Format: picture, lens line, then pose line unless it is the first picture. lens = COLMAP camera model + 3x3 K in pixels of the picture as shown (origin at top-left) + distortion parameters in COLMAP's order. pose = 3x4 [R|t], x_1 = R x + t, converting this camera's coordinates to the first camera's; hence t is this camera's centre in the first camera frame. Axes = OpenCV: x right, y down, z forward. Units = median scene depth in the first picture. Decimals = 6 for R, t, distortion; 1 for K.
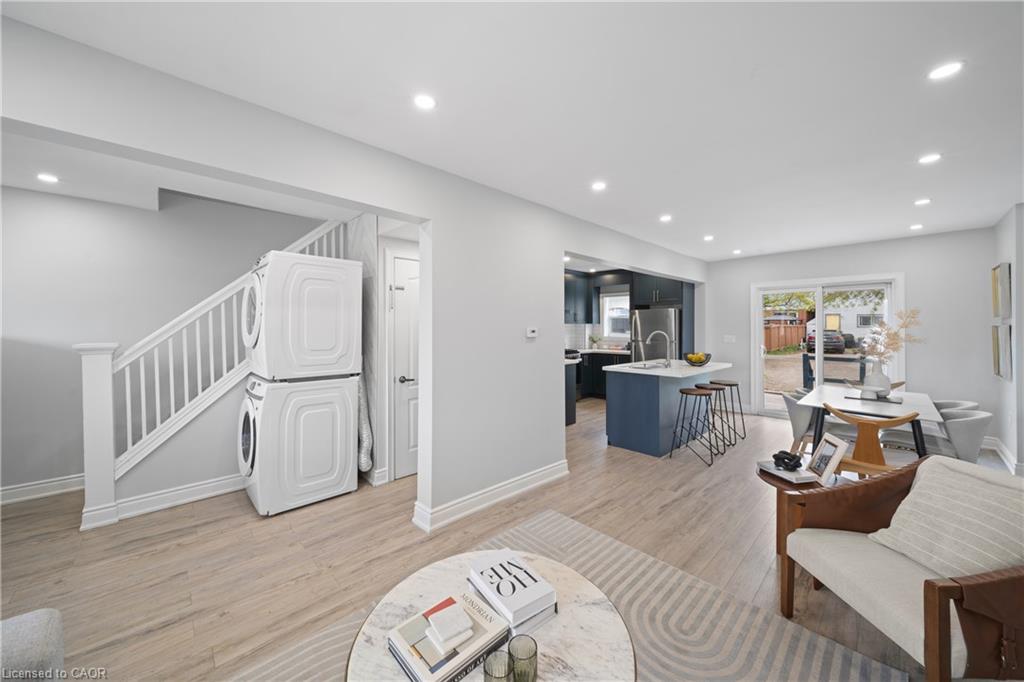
lens RADIAL K [[367.9, 0, 494.9], [0, 367.9, 330.0], [0, 0, 1]] dist [0.001221, 0.000039]
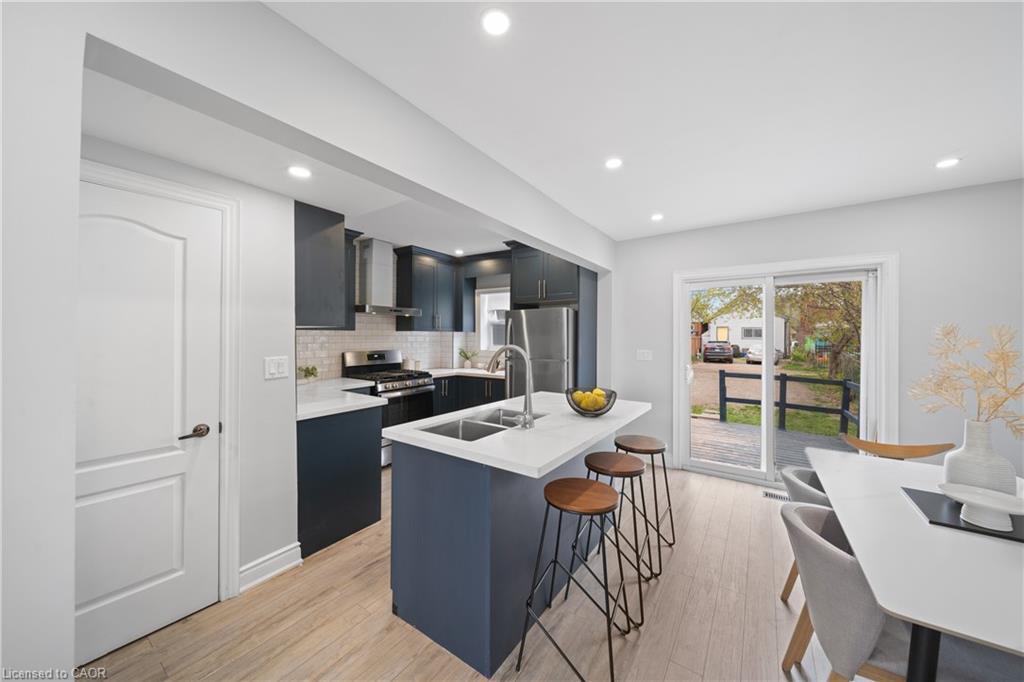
lens RADIAL K [[352.5, 0, 502.4], [0, 352.5, 338.8], [0, 0, 1]] dist [0.000298, -0.000051]
pose [[0.979637, 0.005915, 0.200691, 0.206522], [-0.005389, 0.999980, -0.003166, -0.002291], [-0.200705, 0.002020, 0.979650, 0.343182]]
